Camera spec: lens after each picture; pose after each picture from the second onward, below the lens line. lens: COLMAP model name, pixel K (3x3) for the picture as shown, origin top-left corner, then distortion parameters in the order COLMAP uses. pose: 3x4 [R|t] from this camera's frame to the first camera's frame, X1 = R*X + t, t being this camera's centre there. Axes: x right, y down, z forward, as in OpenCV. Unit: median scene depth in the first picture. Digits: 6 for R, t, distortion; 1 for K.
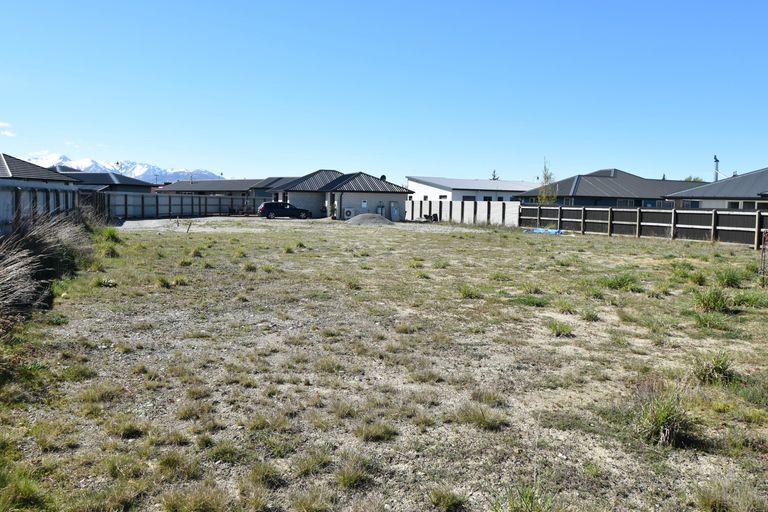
lens RADIAL K [[597.2, 0, 386.3], [0, 597.2, 253.9], [0, 0, 1]] dist [-0.022212, -0.002097]
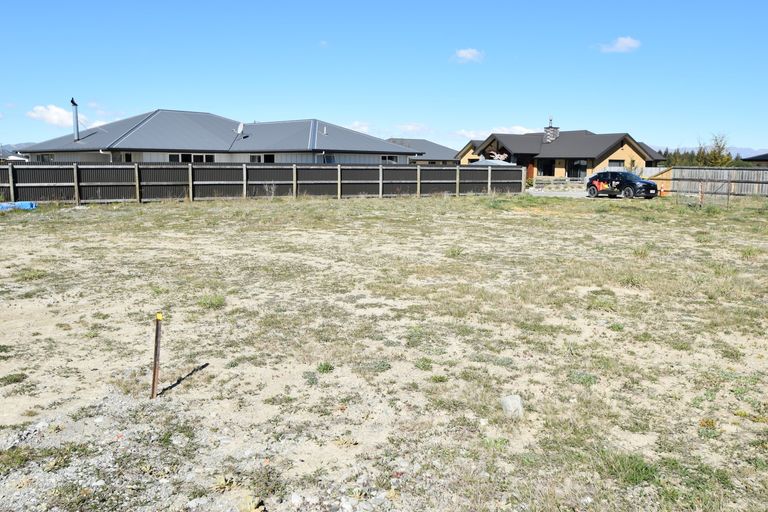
lens RADIAL K [[602.0, 0, 384.0], [0, 602.0, 256.8], [0, 0, 1]] dist [0.006656, 0.002297]
pose [[0.089153, -0.175761, 0.980388, -0.348264], [0.086290, 0.981969, 0.168197, -0.061109], [-0.992273, 0.069603, 0.102712, 0.584842]]
